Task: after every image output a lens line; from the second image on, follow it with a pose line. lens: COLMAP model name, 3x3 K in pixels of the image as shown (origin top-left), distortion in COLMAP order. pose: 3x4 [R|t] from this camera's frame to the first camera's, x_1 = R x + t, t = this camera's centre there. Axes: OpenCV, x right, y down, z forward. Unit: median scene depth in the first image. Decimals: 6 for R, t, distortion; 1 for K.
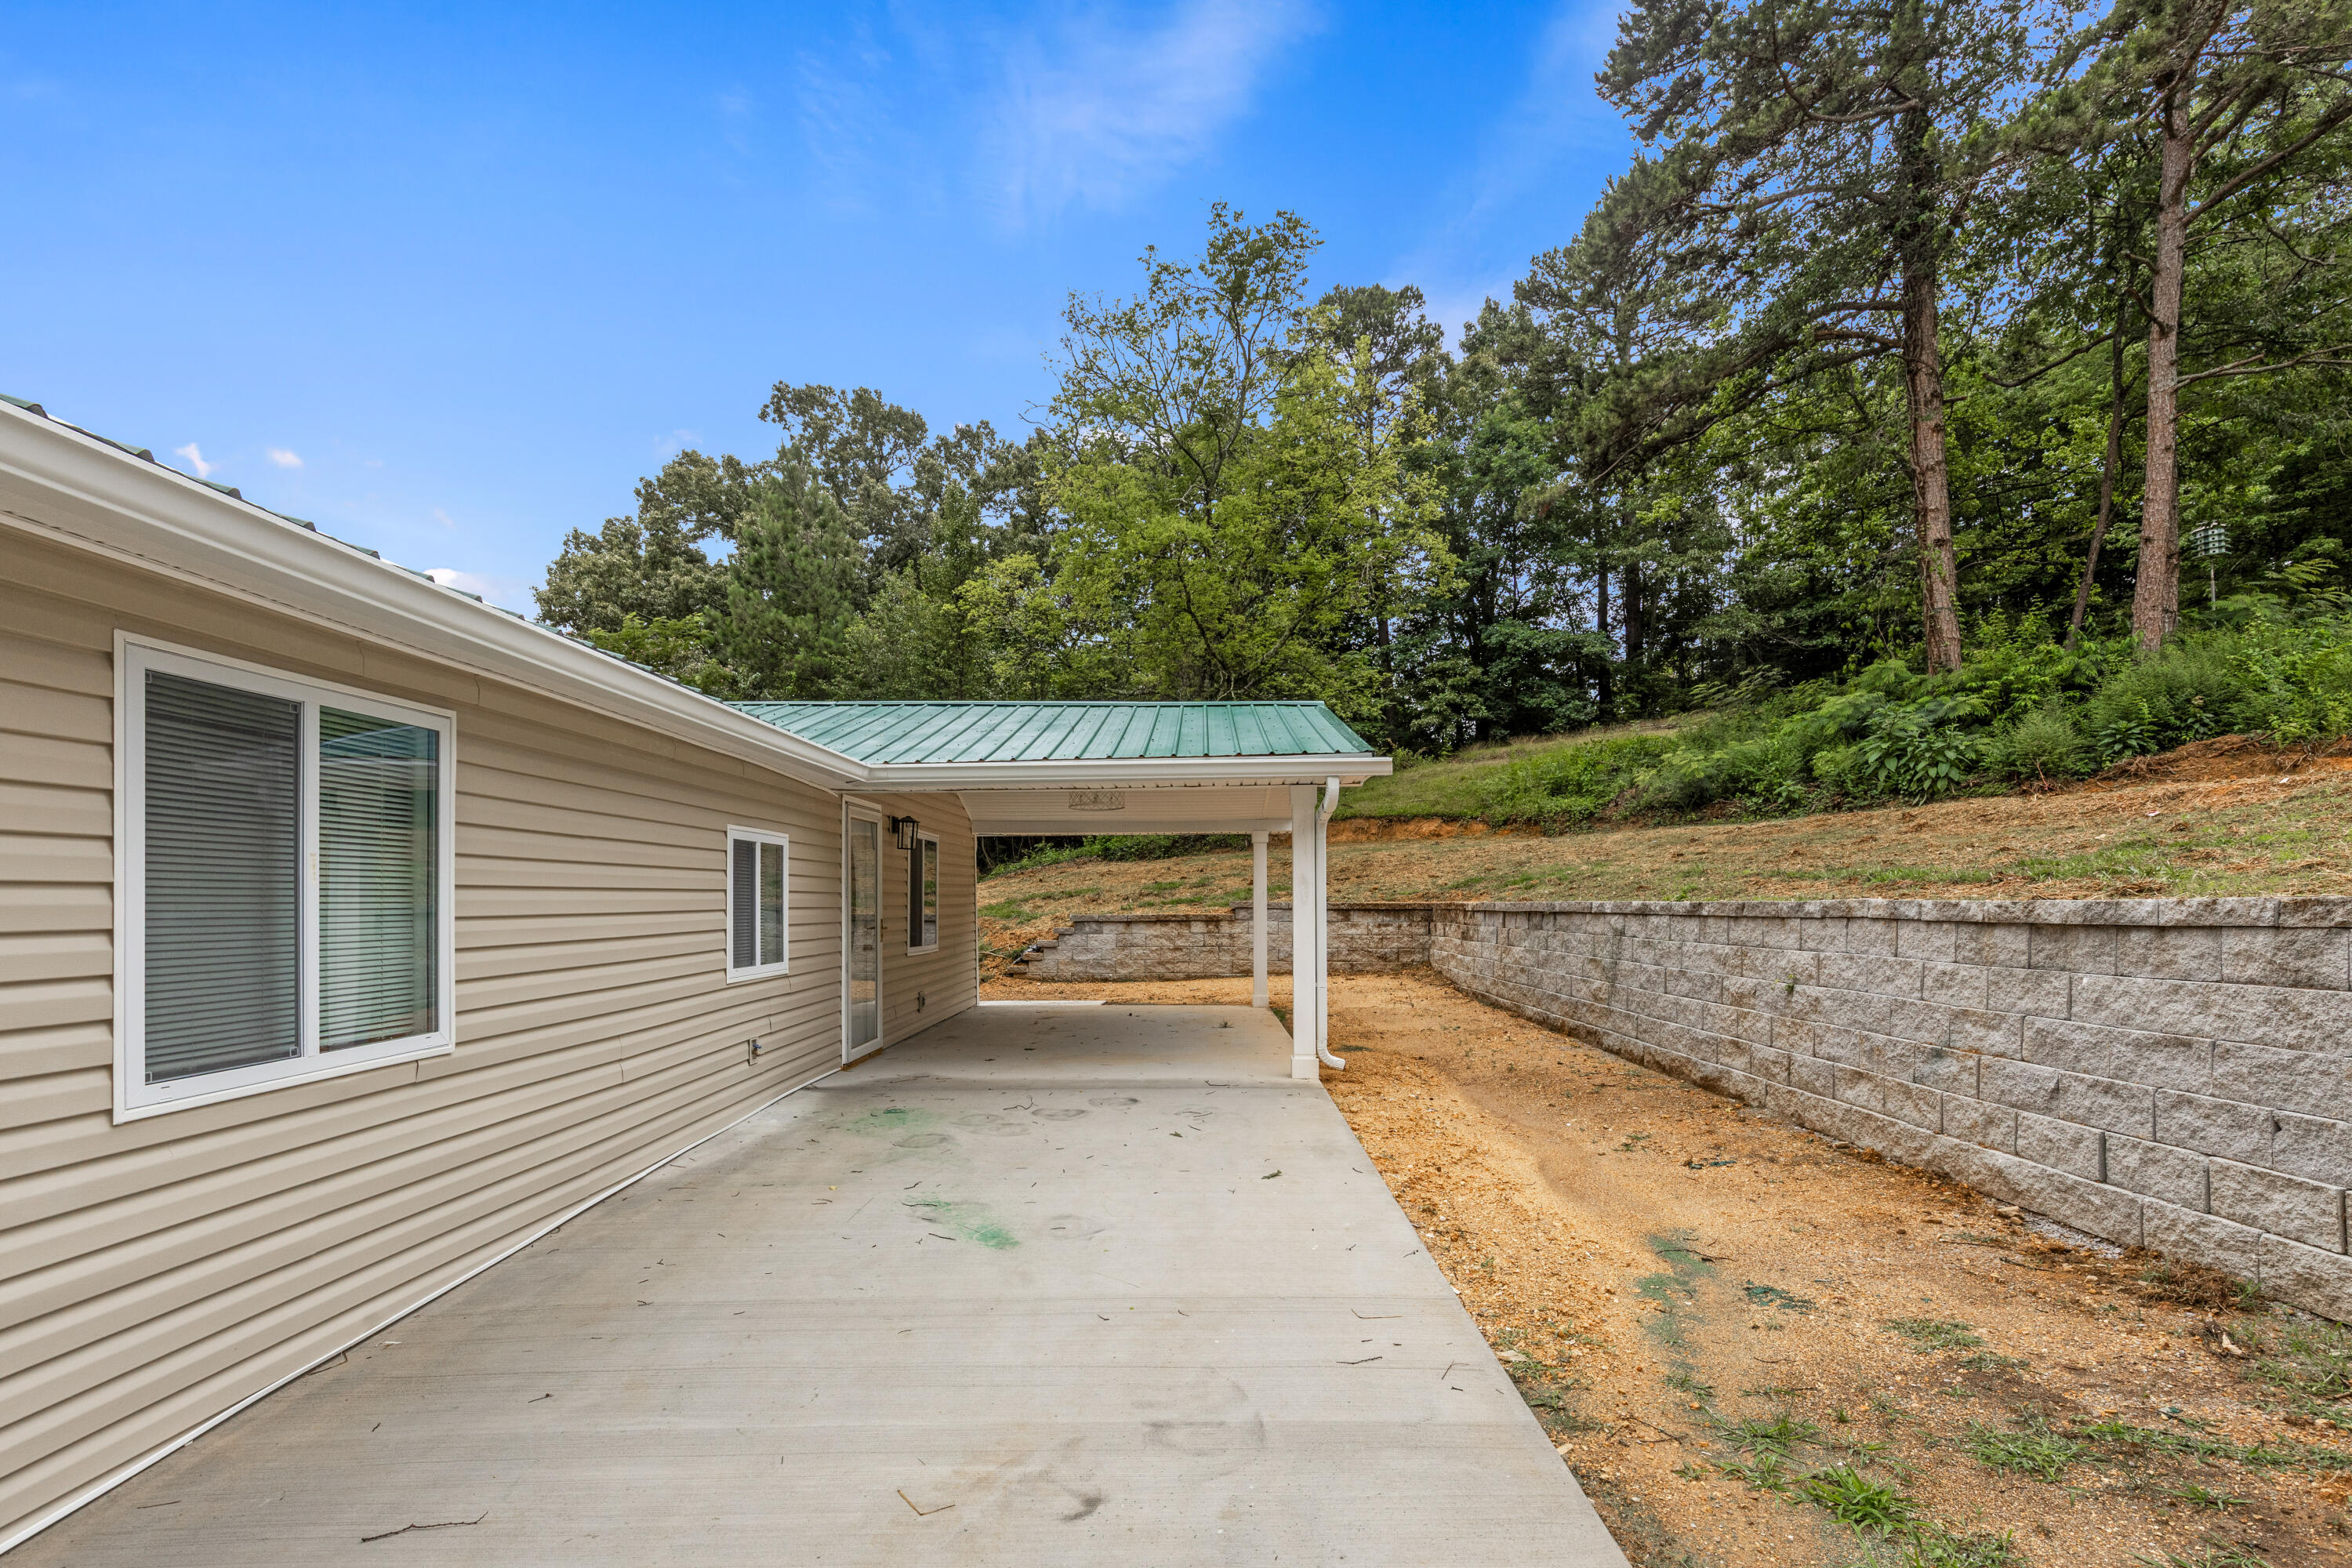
lens RADIAL K [[1086.8, 0, 1132.4], [0, 1086.8, 903.9], [0, 0, 1]] dist [0.009612, -0.001945]
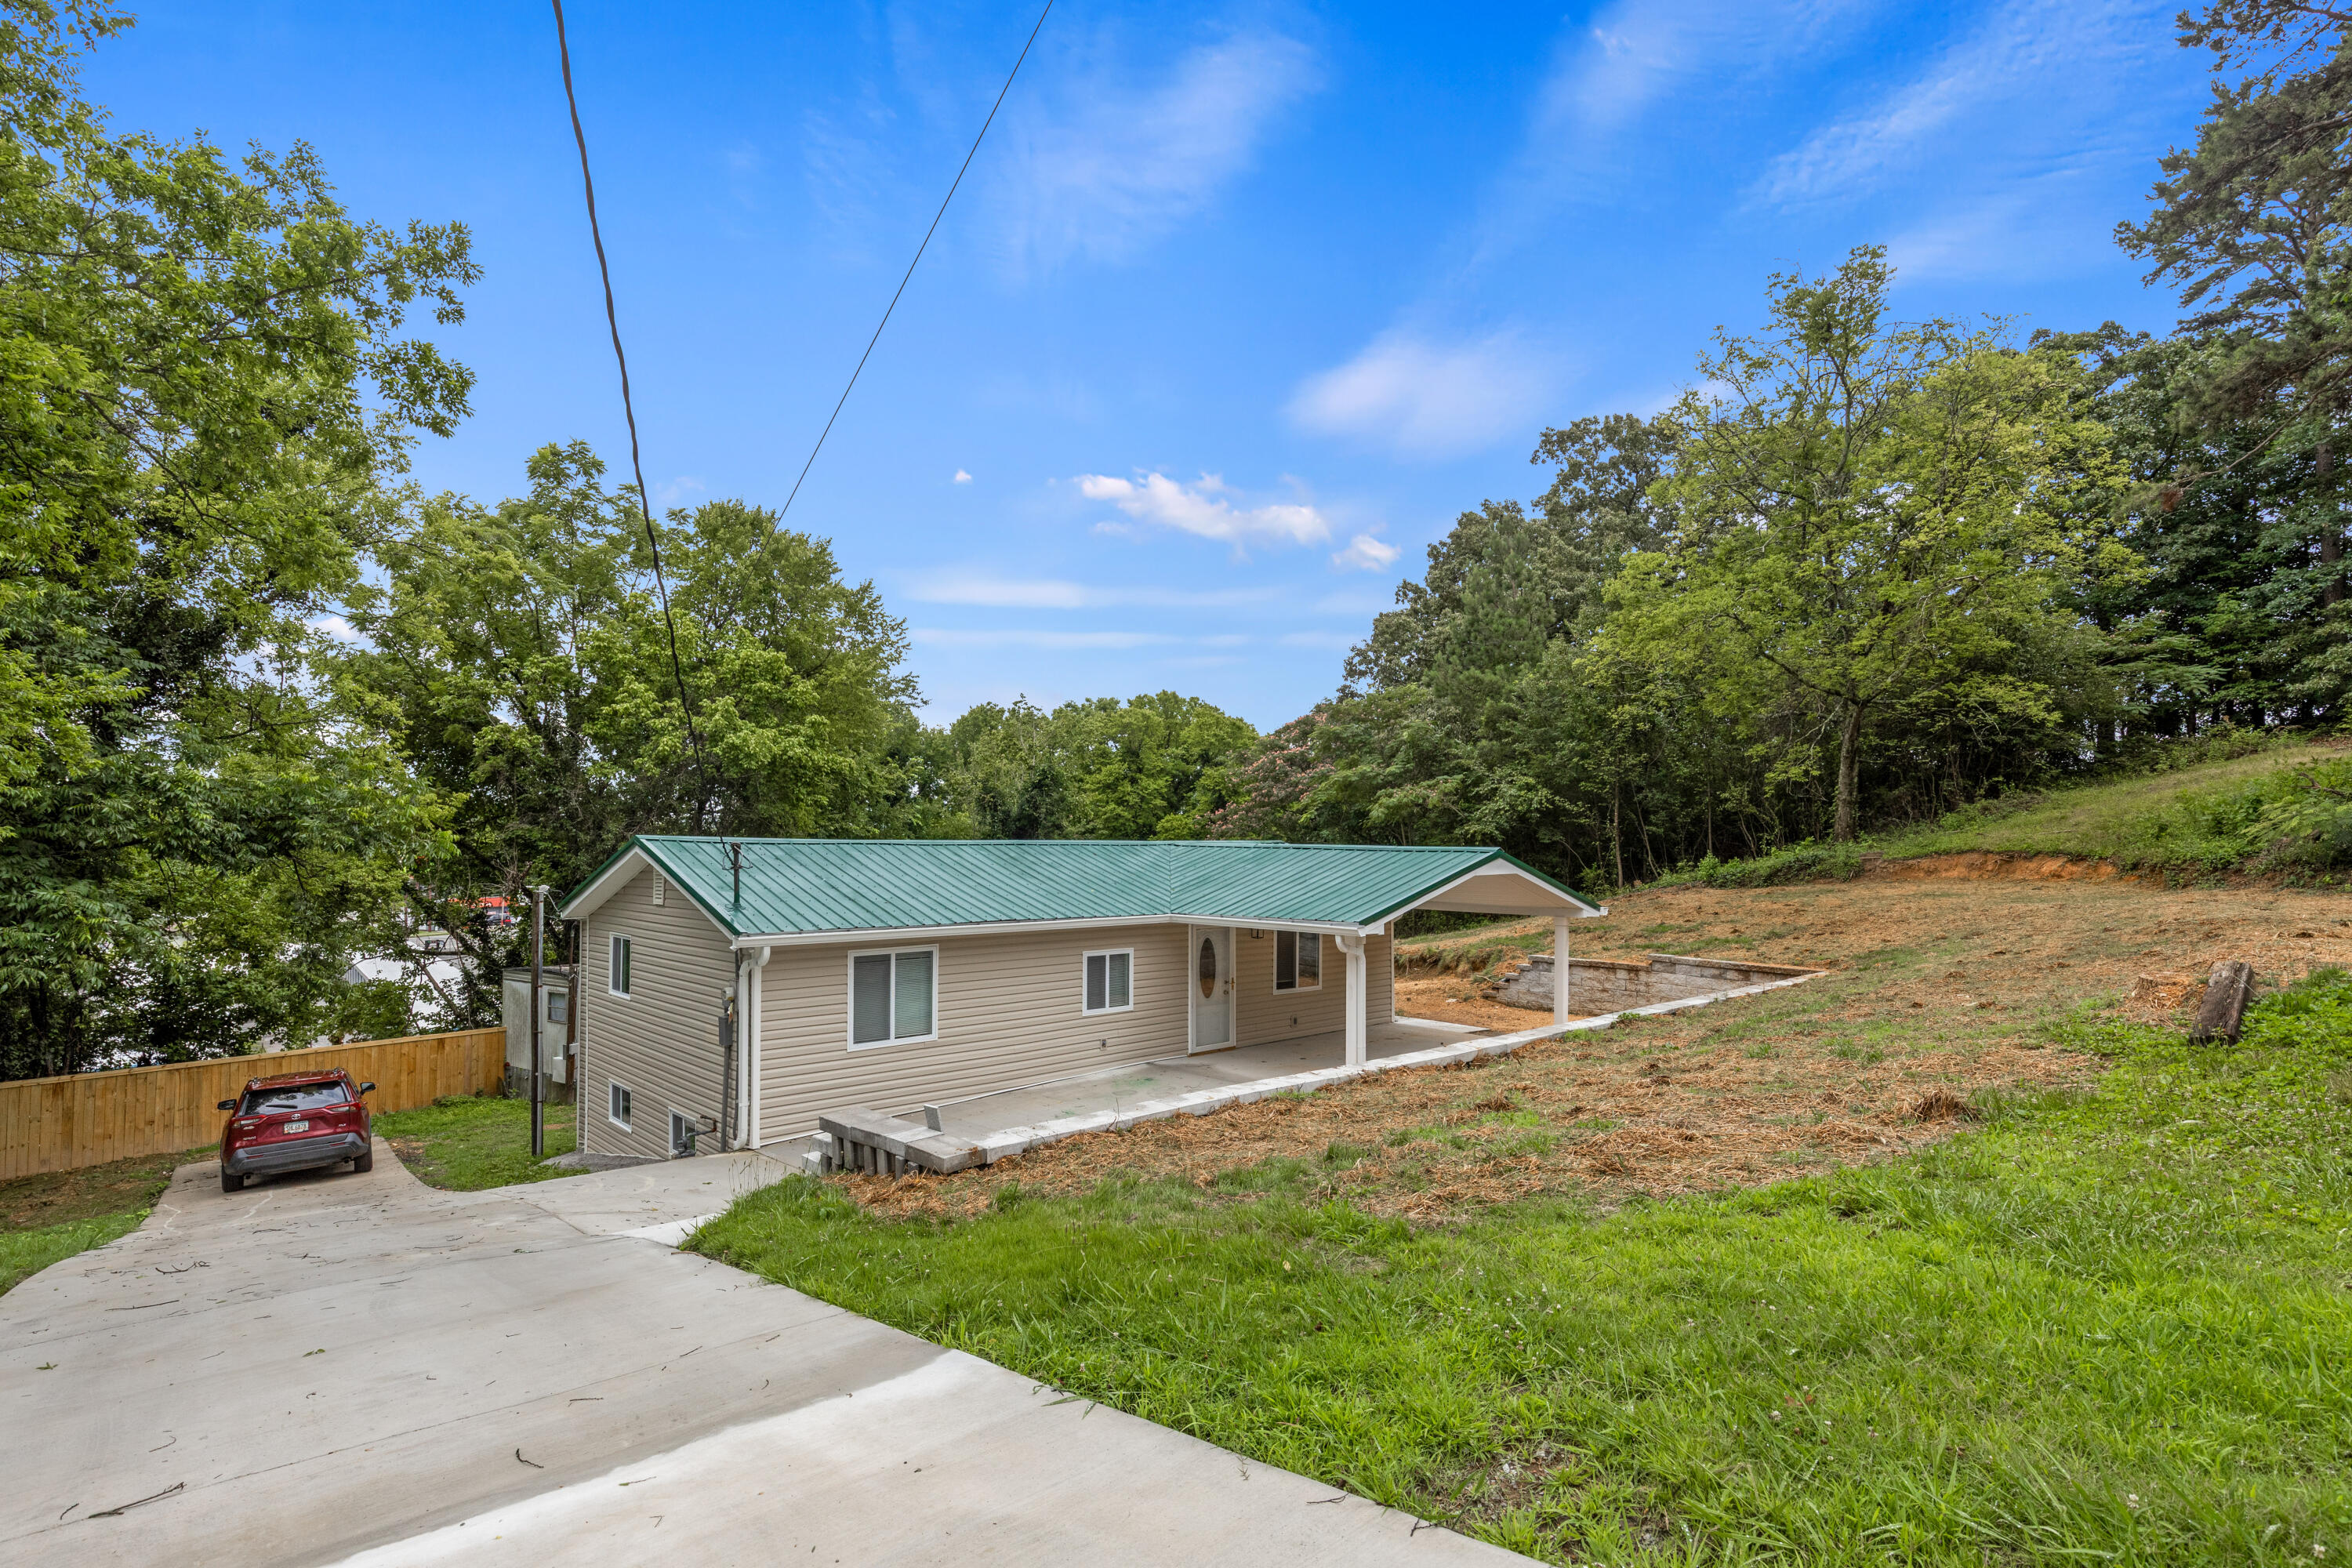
lens RADIAL K [[1164.6, 0, 1167.1], [0, 1164.6, 810.1], [0, 0, 1]] dist [-0.005538, 0.000770]
pose [[0.692547, -0.013496, -0.721247, 1.063363], [-0.004273, 0.999731, -0.022809, -0.213095], [0.721360, 0.018878, 0.692303, -0.440994]]
